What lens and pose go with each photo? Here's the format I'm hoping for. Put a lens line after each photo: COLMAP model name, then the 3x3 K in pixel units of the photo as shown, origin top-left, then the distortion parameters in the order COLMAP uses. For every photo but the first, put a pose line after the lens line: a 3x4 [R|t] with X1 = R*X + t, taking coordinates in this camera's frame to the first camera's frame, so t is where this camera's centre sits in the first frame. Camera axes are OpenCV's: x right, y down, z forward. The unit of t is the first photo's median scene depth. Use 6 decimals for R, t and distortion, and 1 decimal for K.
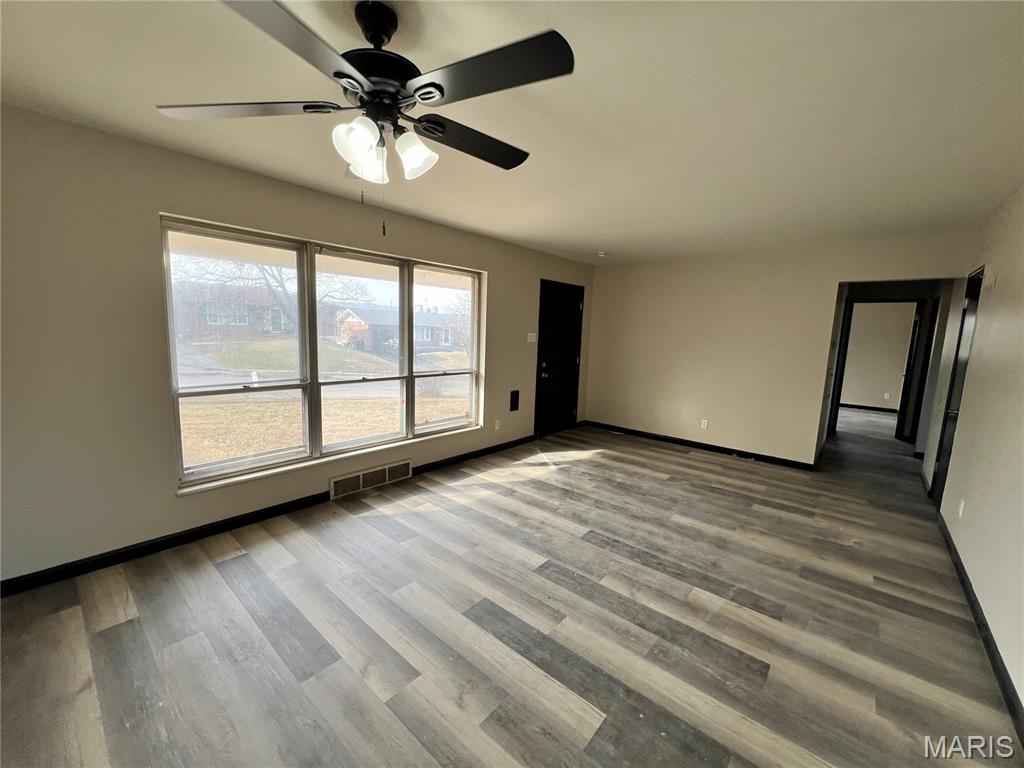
lens RADIAL K [[409.5, 0, 511.2], [0, 409.5, 381.4], [0, 0, 1]] dist [-0.000879, 0.000233]
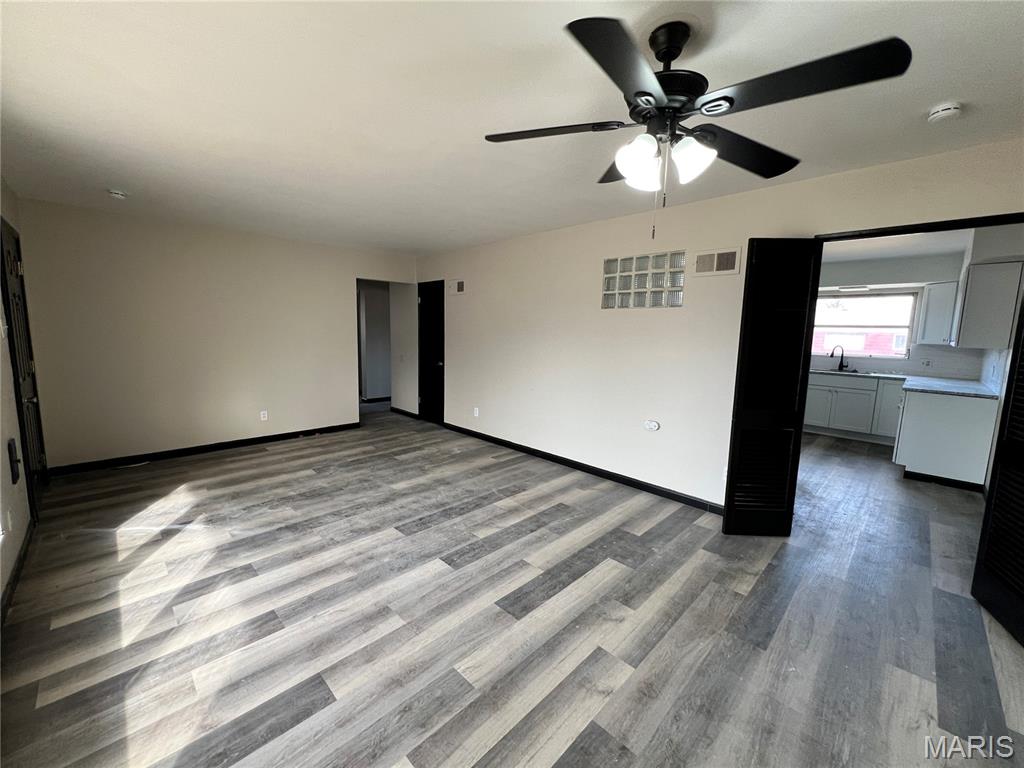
lens RADIAL K [[409.5, 0, 511.2], [0, 409.5, 381.4], [0, 0, 1]] dist [-0.000879, 0.000233]
pose [[0.074937, -0.157511, 0.984670, -0.610160], [0.107837, 0.982935, 0.149027, -0.079279], [-0.991340, 0.095017, 0.090644, 0.547123]]
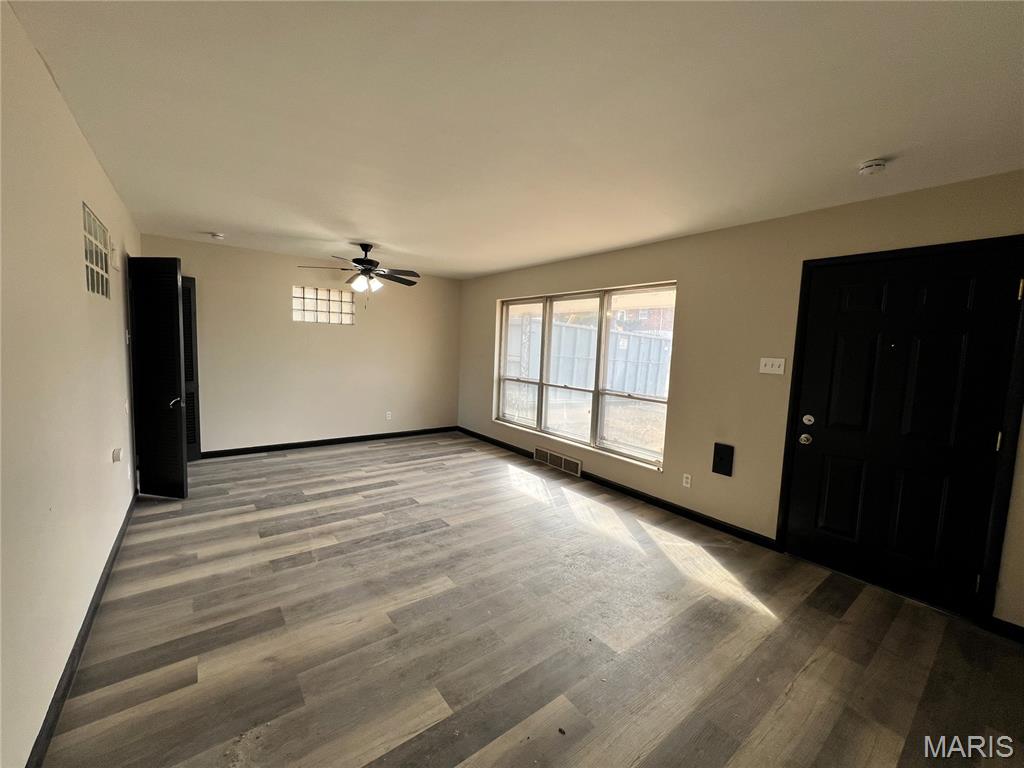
lens RADIAL K [[409.5, 0, 511.2], [0, 409.5, 381.4], [0, 0, 1]] dist [-0.000879, 0.000233]
pose [[-0.199880, 0.043854, -0.978839, 1.069260], [-0.169846, 0.982324, 0.078693, -0.103982], [0.964987, 0.181981, -0.188898, 1.157767]]
